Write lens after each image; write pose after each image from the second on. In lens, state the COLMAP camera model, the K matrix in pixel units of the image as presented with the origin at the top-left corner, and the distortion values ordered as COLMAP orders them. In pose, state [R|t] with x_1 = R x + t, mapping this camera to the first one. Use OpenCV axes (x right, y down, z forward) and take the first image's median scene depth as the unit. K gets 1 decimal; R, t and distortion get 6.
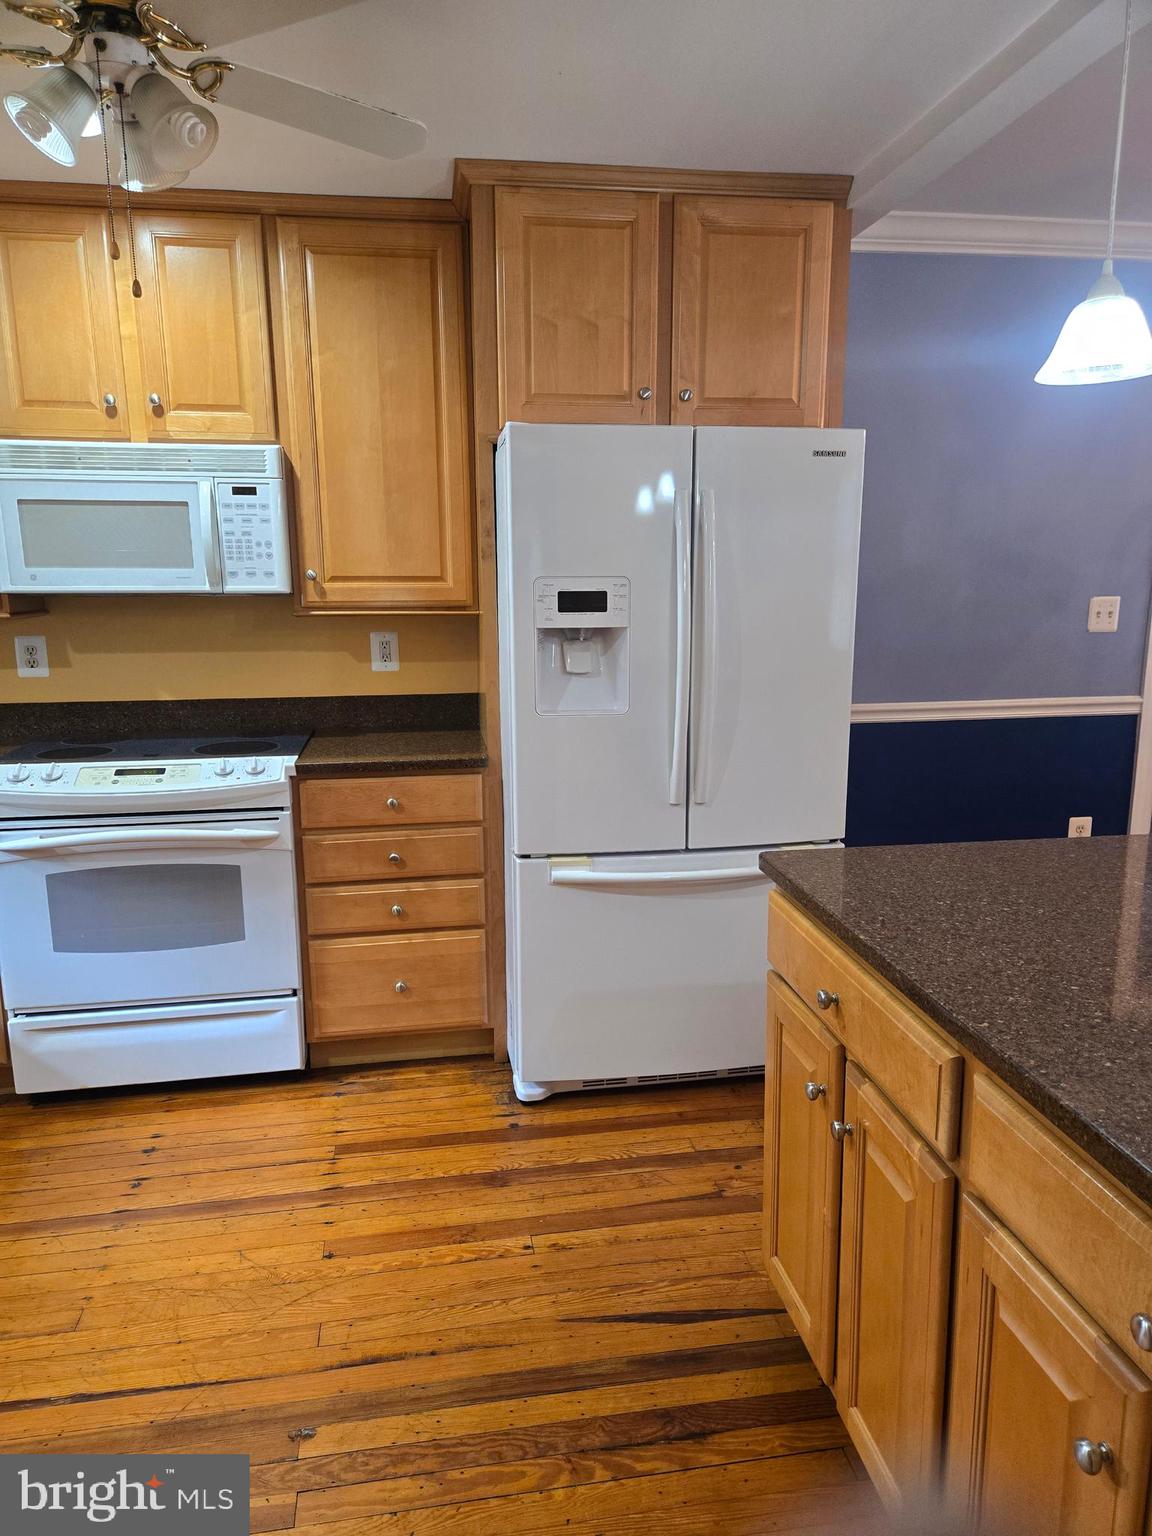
lens RADIAL K [[1029.6, 0, 579.5], [0, 1029.6, 777.9], [0, 0, 1]] dist [0.067613, -0.053787]
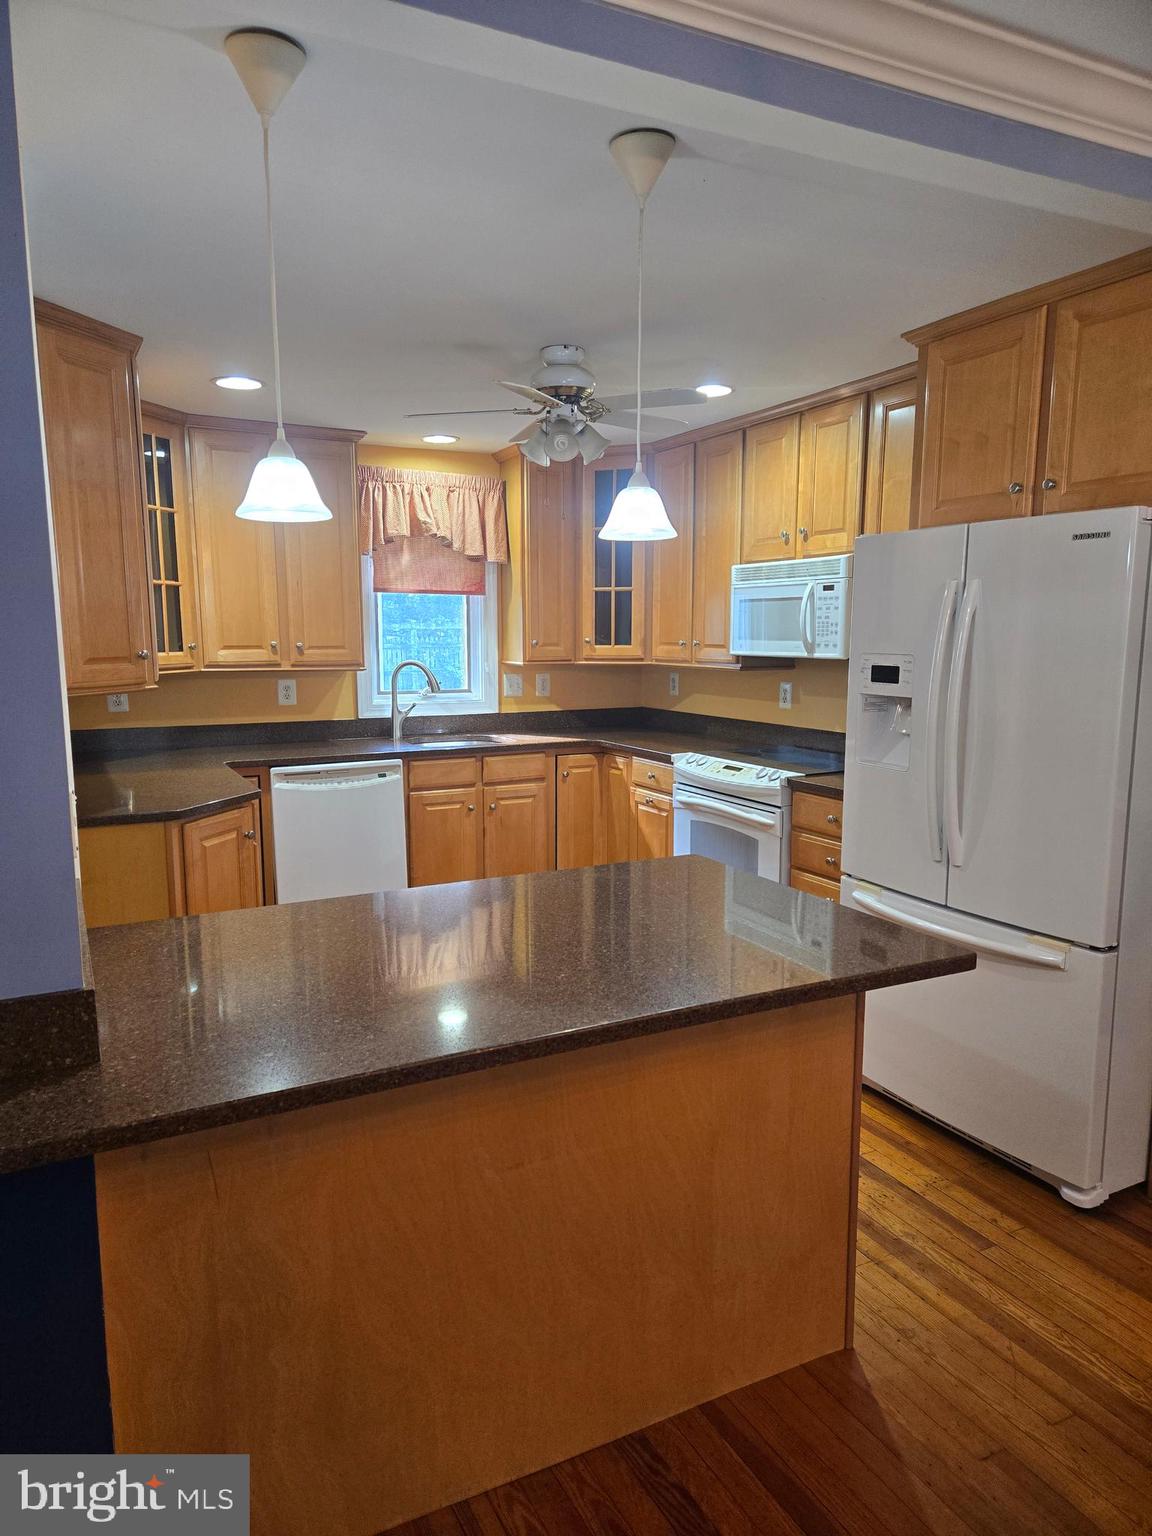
lens RADIAL K [[1029.6, 0, 572.4], [0, 1029.6, 779.1], [0, 0, 1]] dist [0.067613, -0.053787]
pose [[0.309422, 0.144924, -0.939816, 1.000296], [-0.186988, 0.978295, 0.089295, -0.085863], [0.932359, 0.148104, 0.329806, 0.259206]]
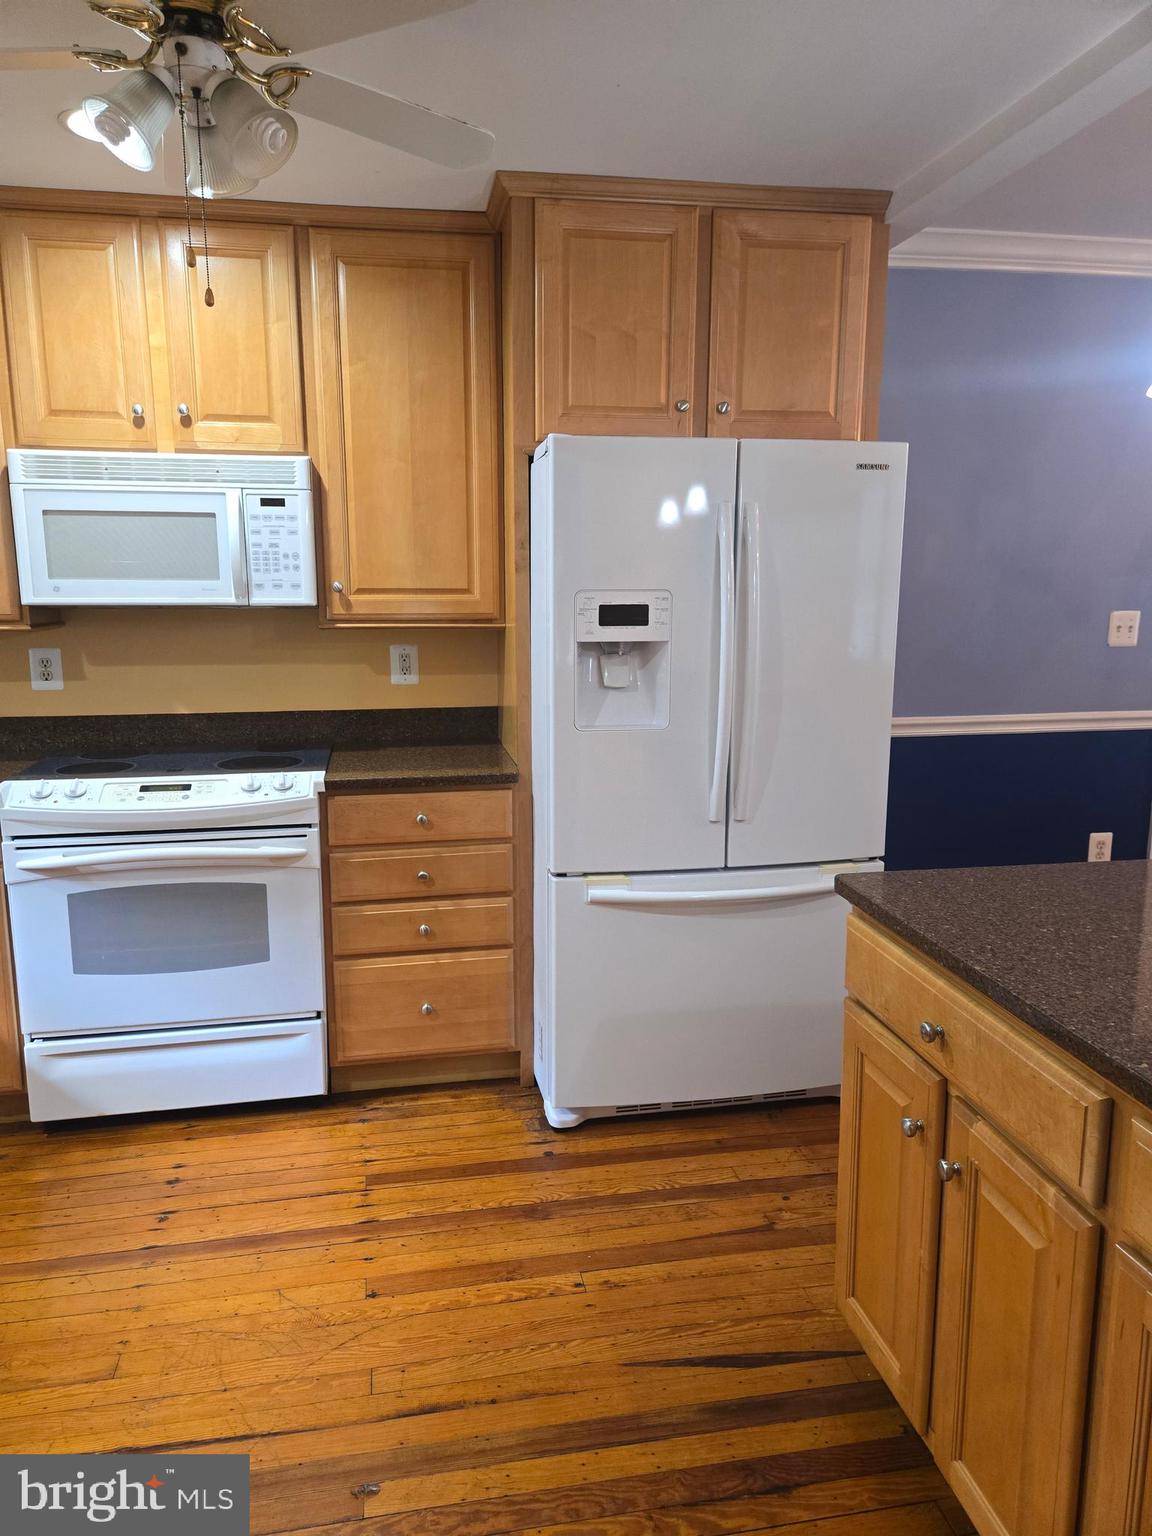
lens RADIAL K [[1029.6, 0, 556.1], [0, 1029.6, 760.7], [0, 0, 1]] dist [0.067613, -0.053787]
pose [[0.999893, 0.001223, 0.014548, -0.072189], [-0.000855, 0.999679, -0.025320, -0.007128], [-0.014574, 0.025305, 0.999574, 0.021512]]
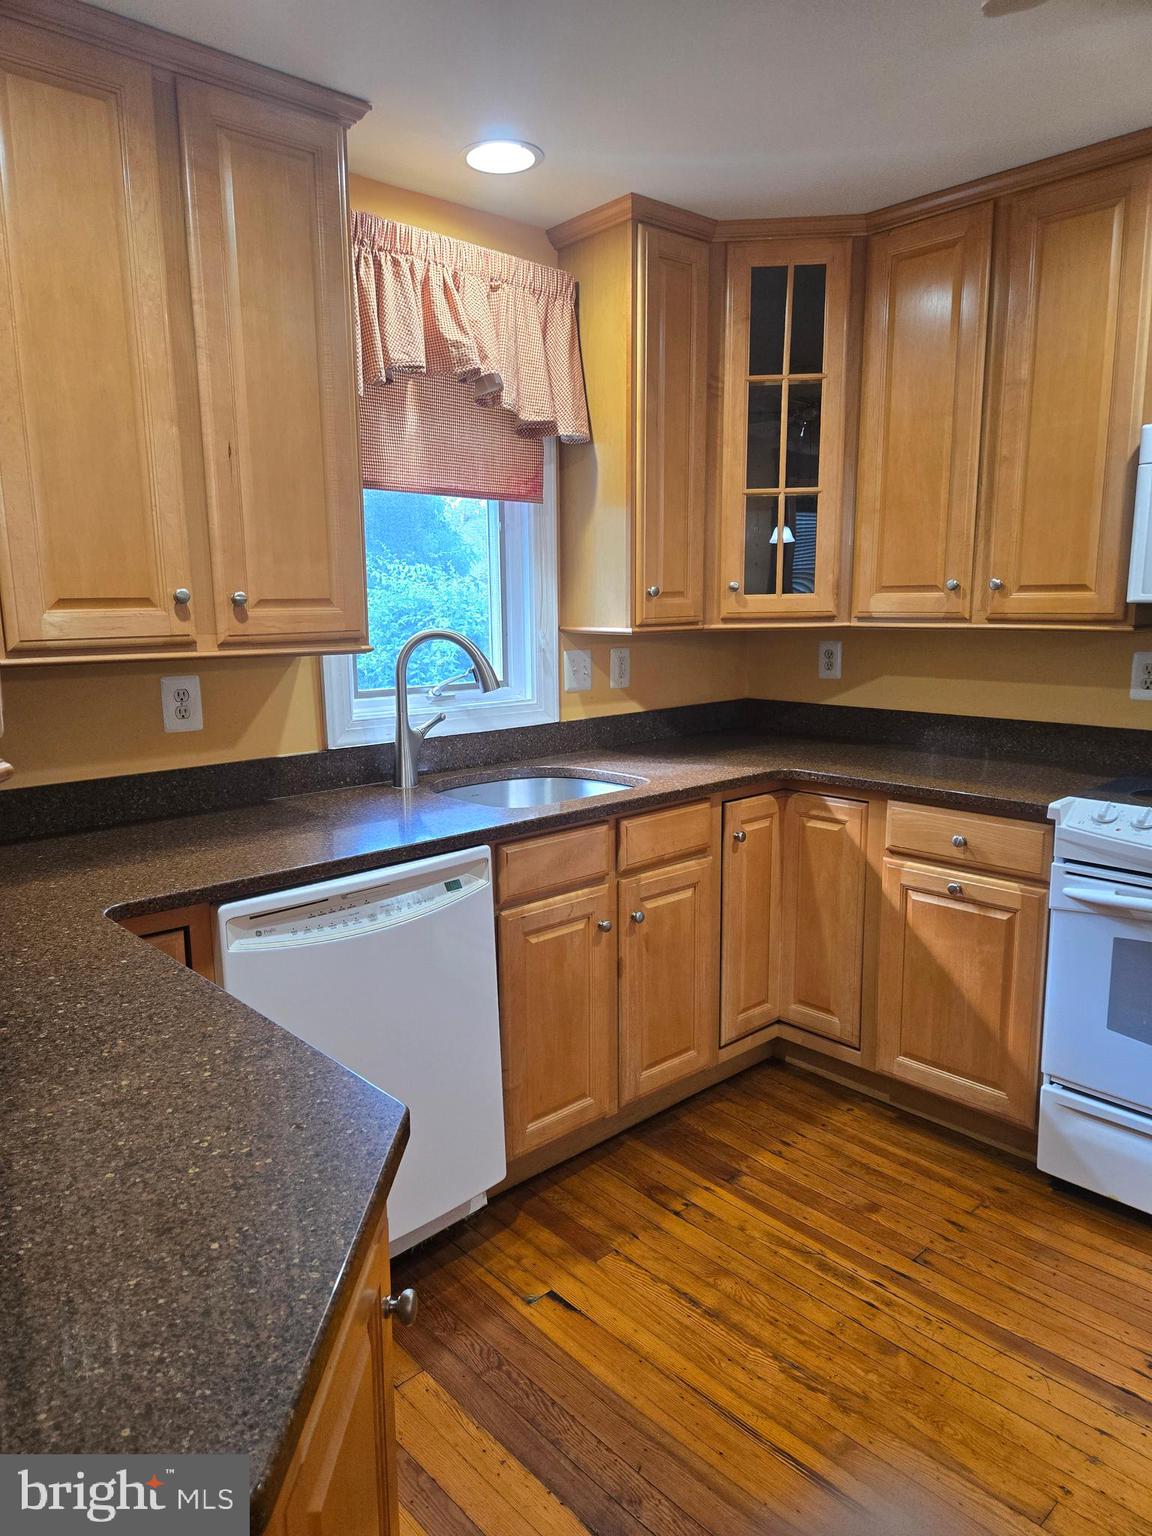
lens RADIAL K [[1029.6, 0, 567.2], [0, 1029.6, 769.6], [0, 0, 1]] dist [0.067613, -0.053787]
pose [[0.544933, 0.142948, -0.826205, -0.076119], [-0.156417, 0.985394, 0.067324, -0.028038], [0.823761, 0.092546, 0.559333, 0.157334]]
